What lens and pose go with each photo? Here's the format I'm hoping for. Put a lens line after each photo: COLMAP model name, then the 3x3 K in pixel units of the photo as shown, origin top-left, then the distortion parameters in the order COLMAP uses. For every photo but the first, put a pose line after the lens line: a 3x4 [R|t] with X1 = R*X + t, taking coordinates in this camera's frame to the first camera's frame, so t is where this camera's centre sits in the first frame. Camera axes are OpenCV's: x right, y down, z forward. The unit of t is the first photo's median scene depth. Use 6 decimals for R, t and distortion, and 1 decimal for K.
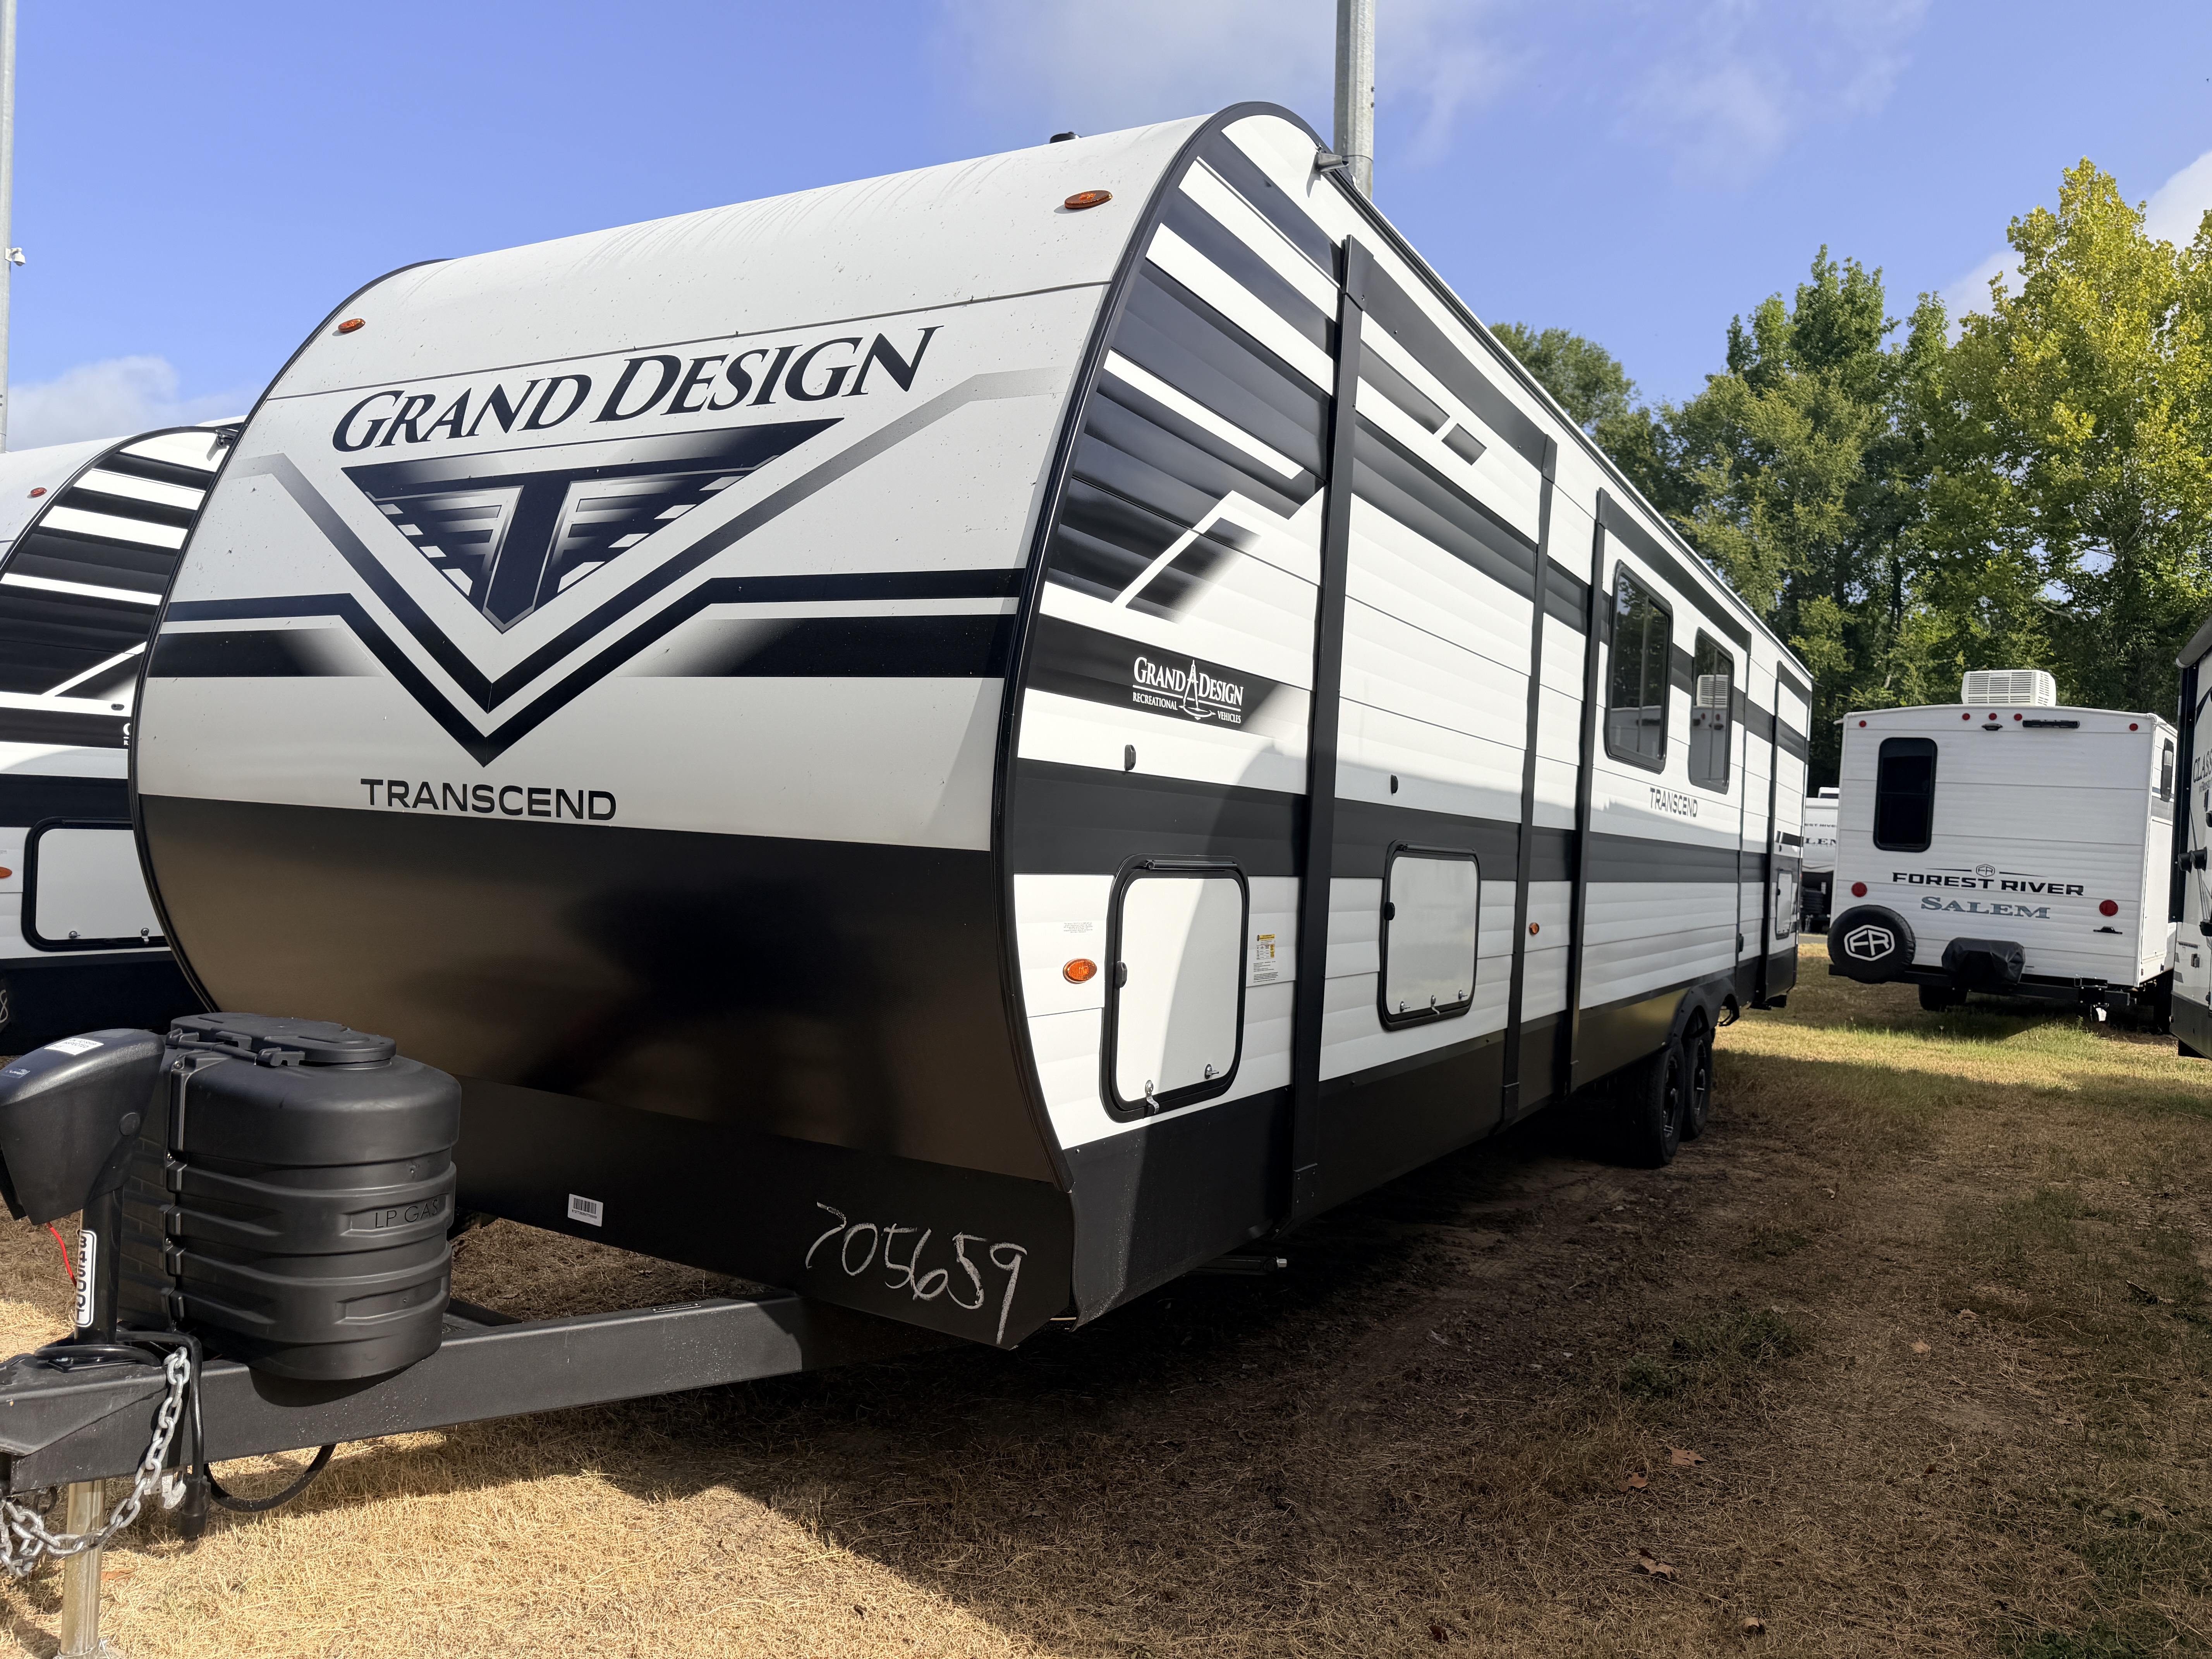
lens RADIAL K [[1549.7, 0, 1143.5], [0, 1549.7, 829.4], [0, 0, 1]] dist [0.114165, -0.154569]
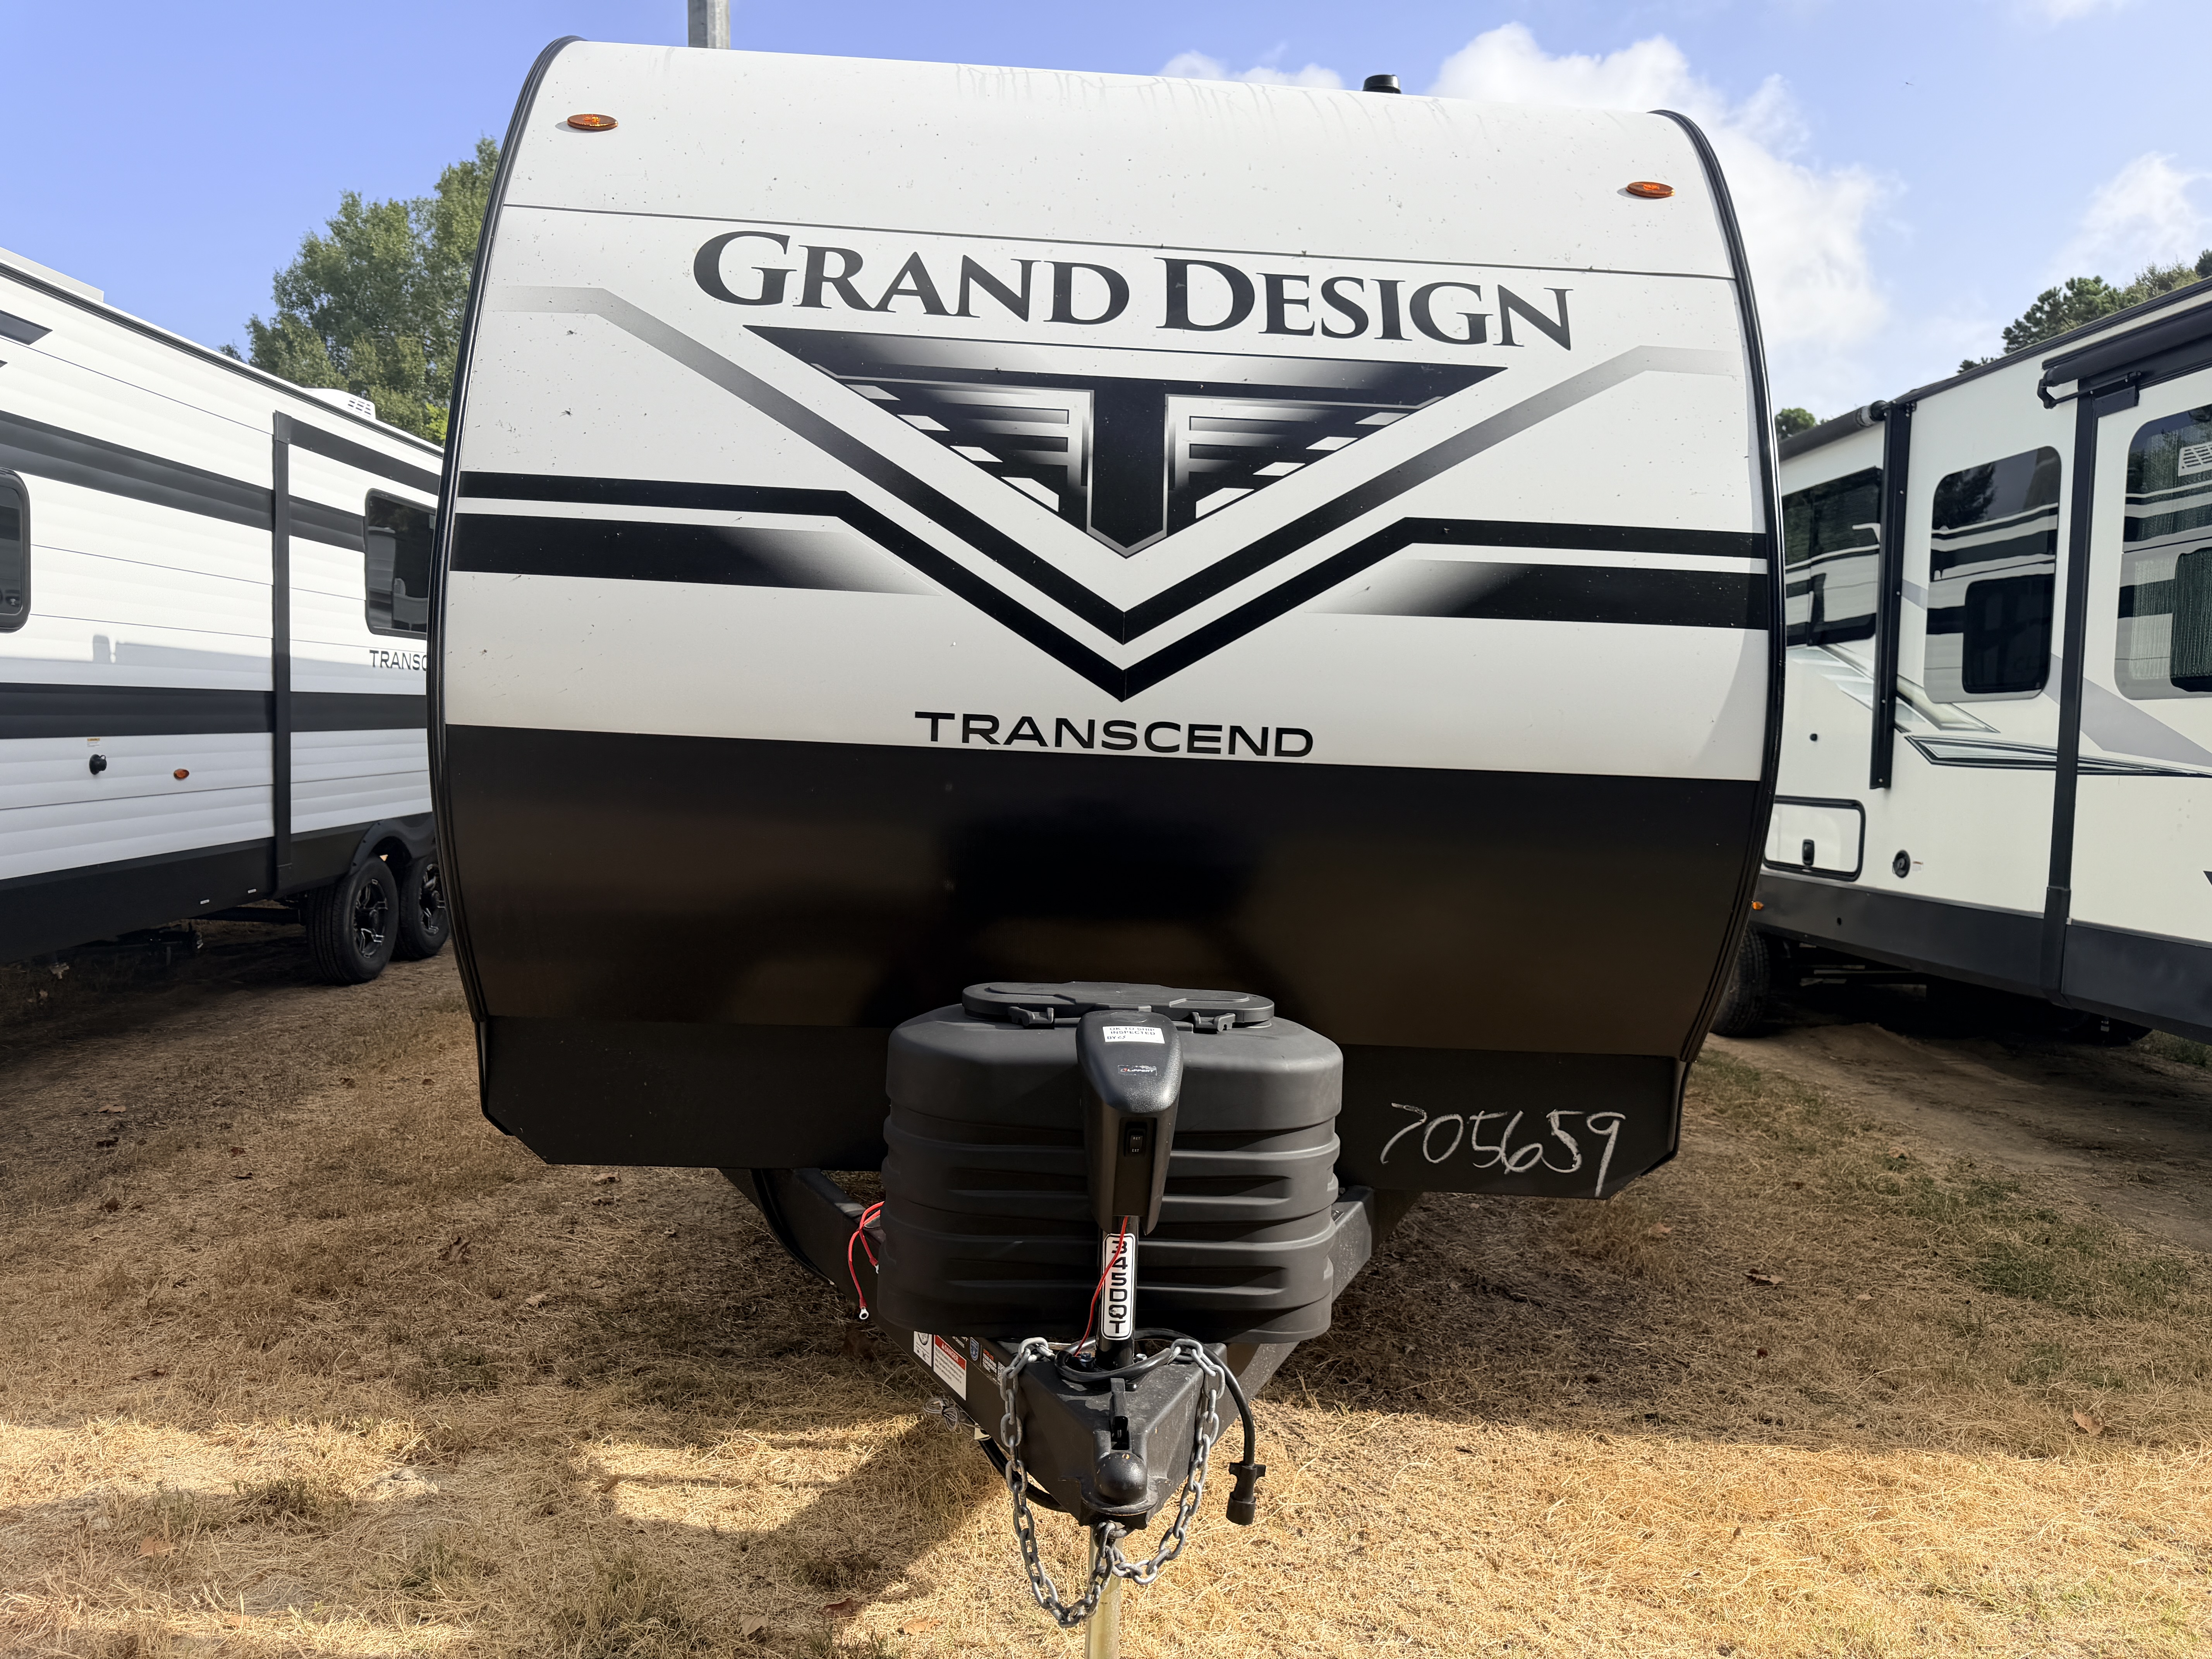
lens RADIAL K [[1549.7, 0, 1143.5], [0, 1549.7, 829.4], [0, 0, 1]] dist [0.114165, -0.154569]
pose [[0.848696, -0.055625, 0.525948, -0.917035], [0.003973, 0.995096, 0.098833, -0.056215], [-0.528866, -0.081790, 0.844755, 0.202864]]
